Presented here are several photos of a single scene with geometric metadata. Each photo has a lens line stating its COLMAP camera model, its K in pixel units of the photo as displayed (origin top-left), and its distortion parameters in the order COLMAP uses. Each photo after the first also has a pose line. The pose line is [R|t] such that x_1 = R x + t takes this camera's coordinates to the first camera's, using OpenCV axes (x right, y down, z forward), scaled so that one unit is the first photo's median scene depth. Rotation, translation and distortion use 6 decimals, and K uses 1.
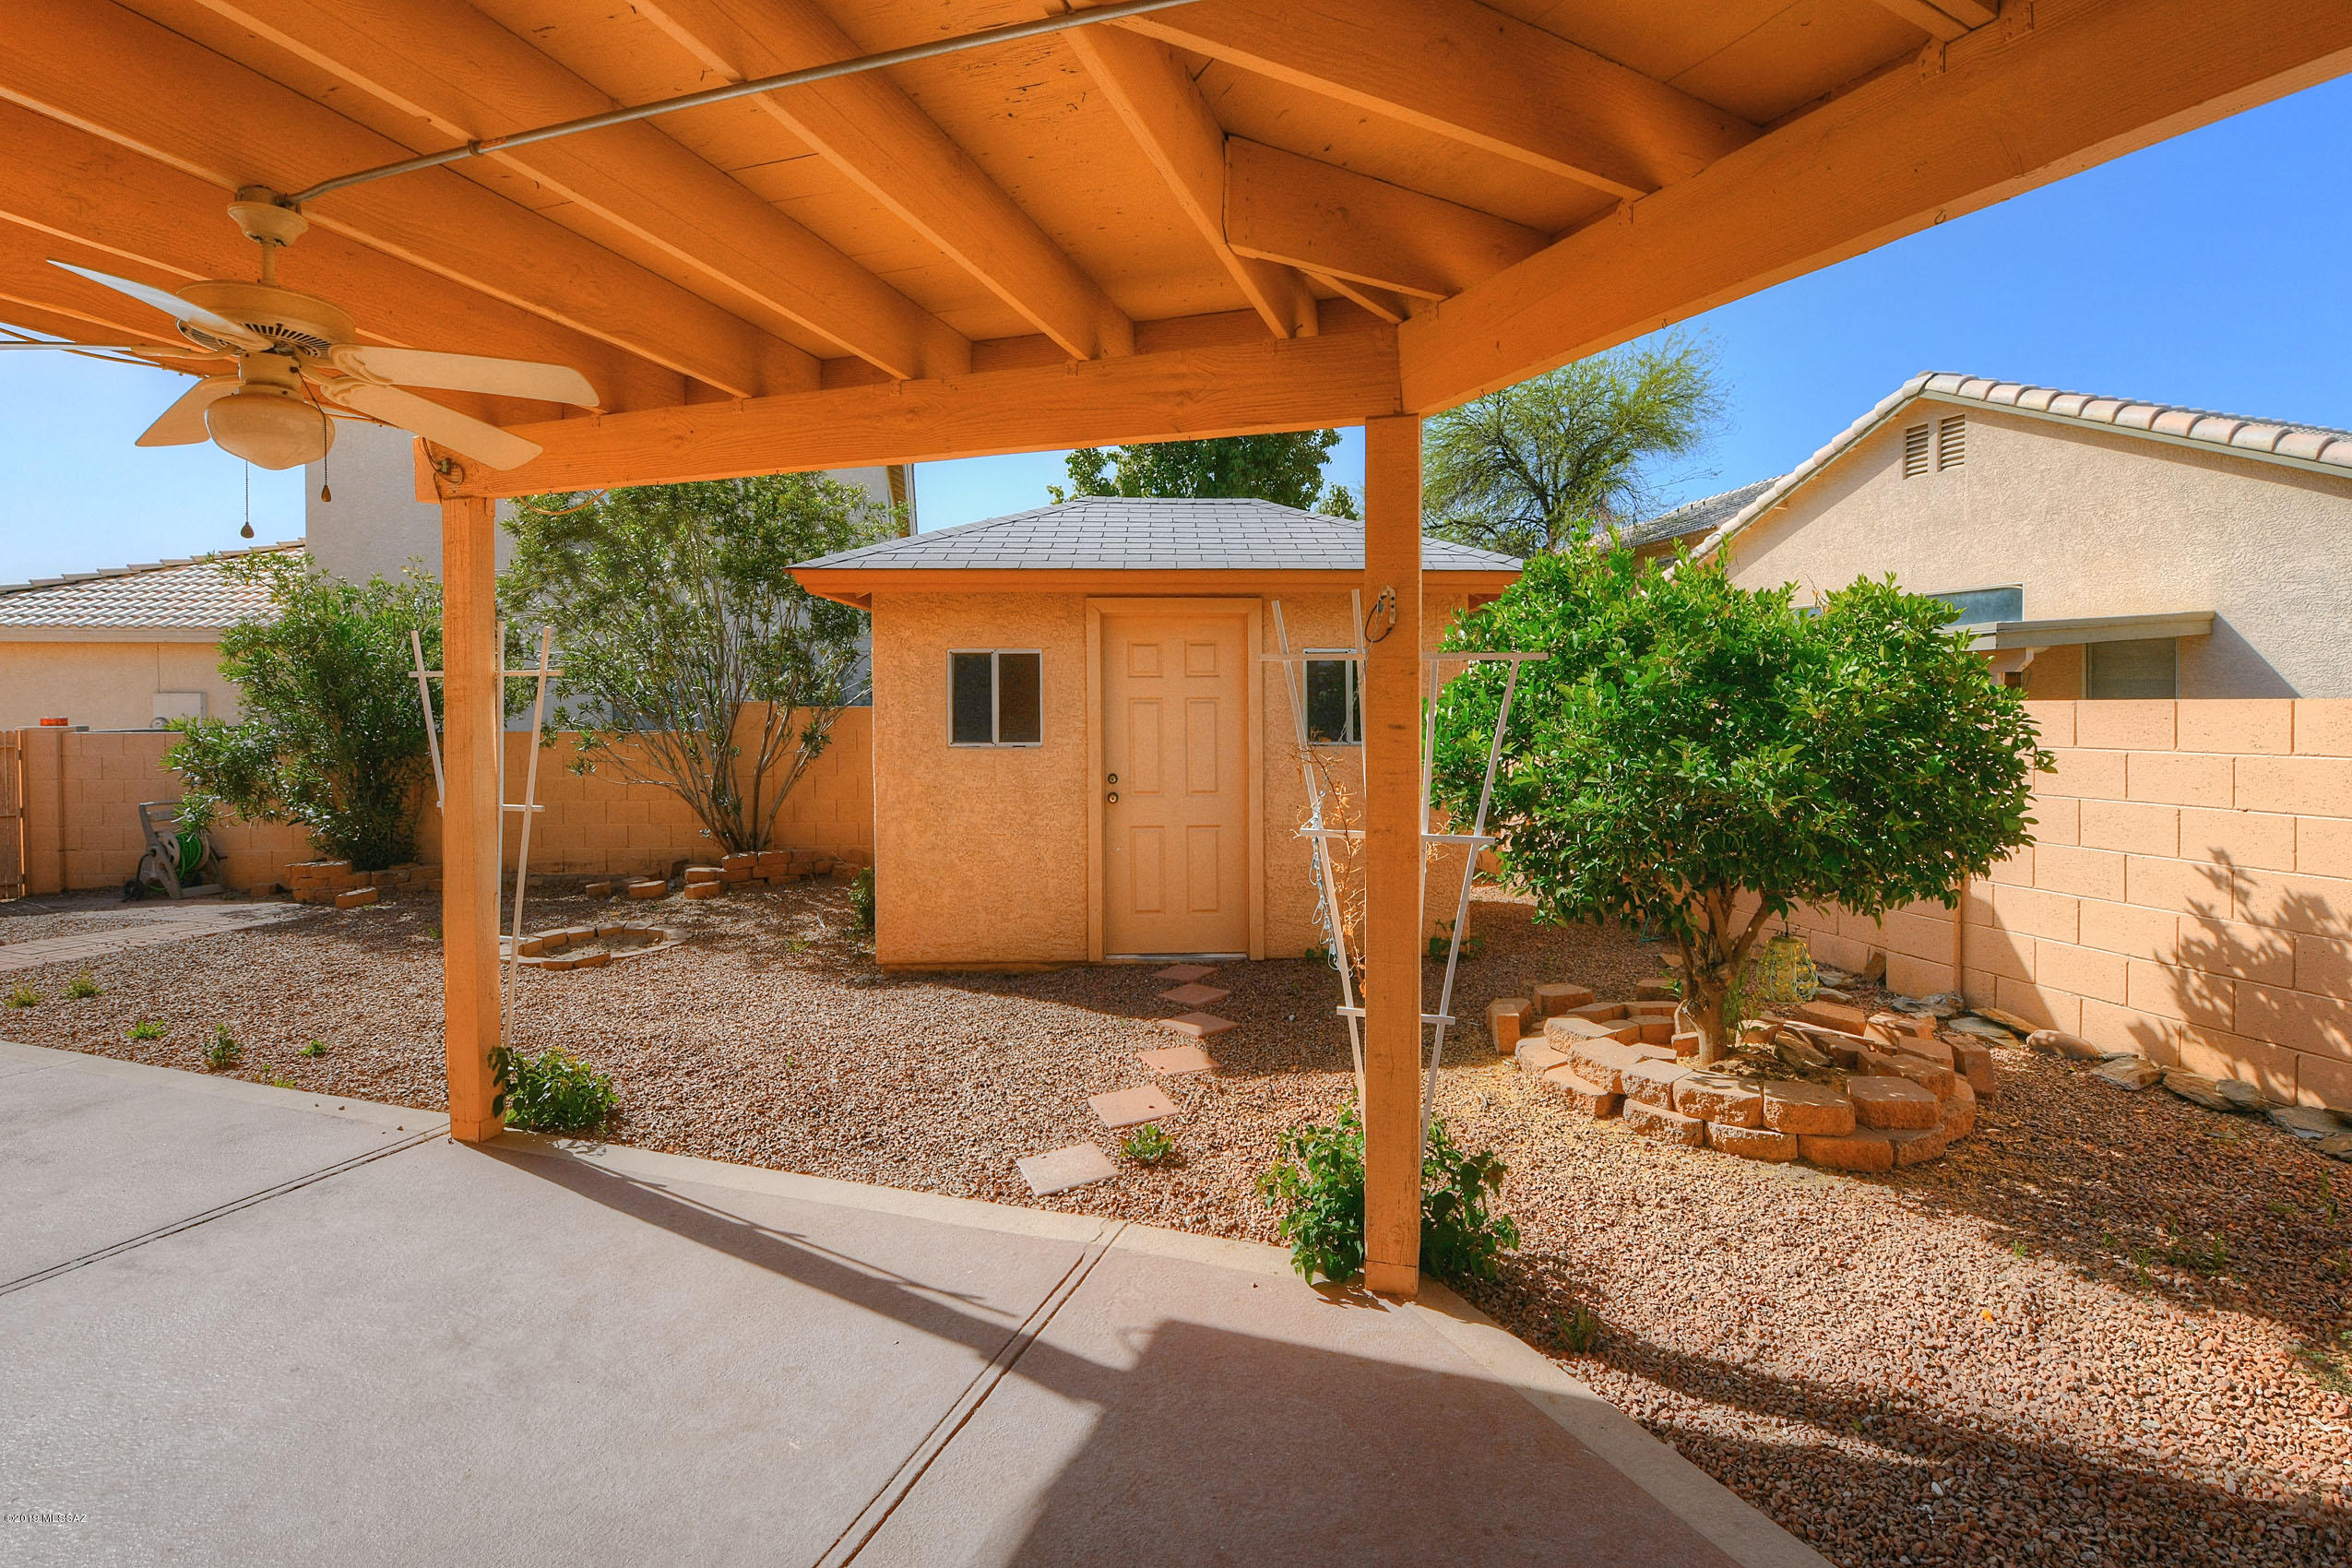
lens RADIAL K [[1063.8, 0, 1177.4], [0, 1063.8, 734.2], [0, 0, 1]] dist [-0.002492, -0.006221]
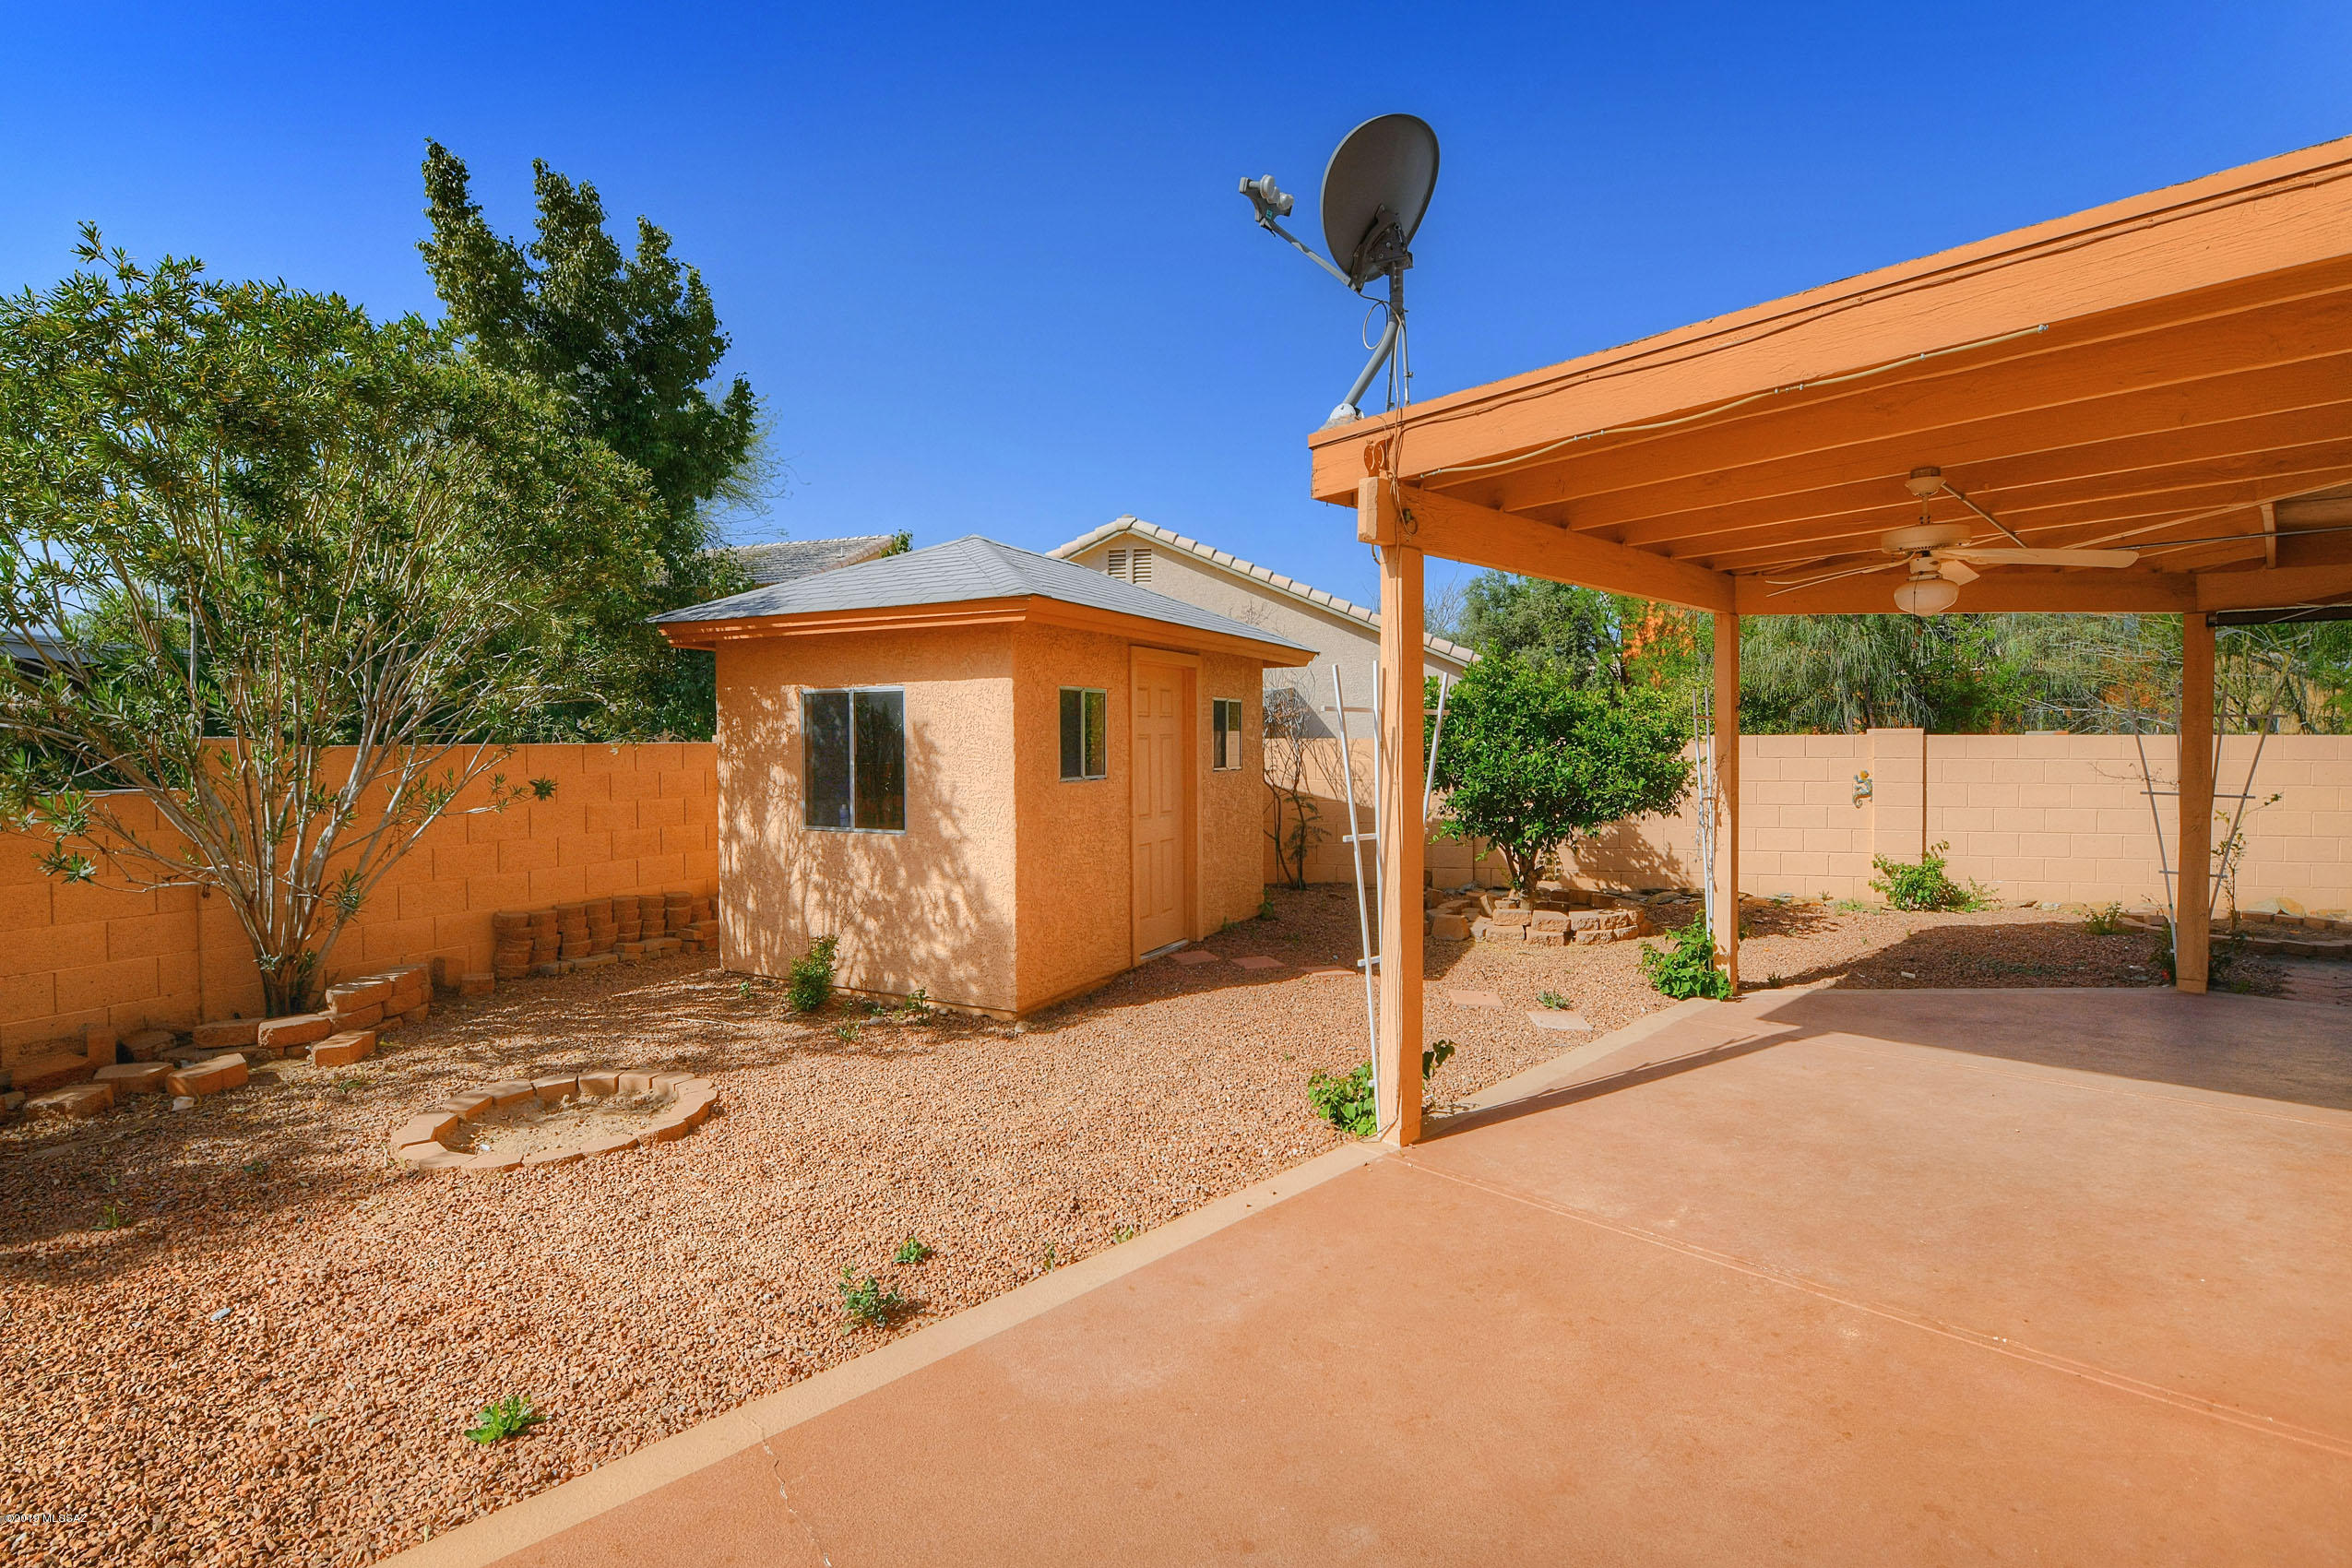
lens RADIAL K [[1063.8, 0, 1167.2], [0, 1063.8, 769.3], [0, 0, 1]] dist [-0.002492, -0.006221]
pose [[0.487416, -0.027801, 0.872727, -1.050674], [0.027260, 0.999490, 0.016614, -0.014276], [-0.872744, 0.015692, 0.487926, 0.414160]]
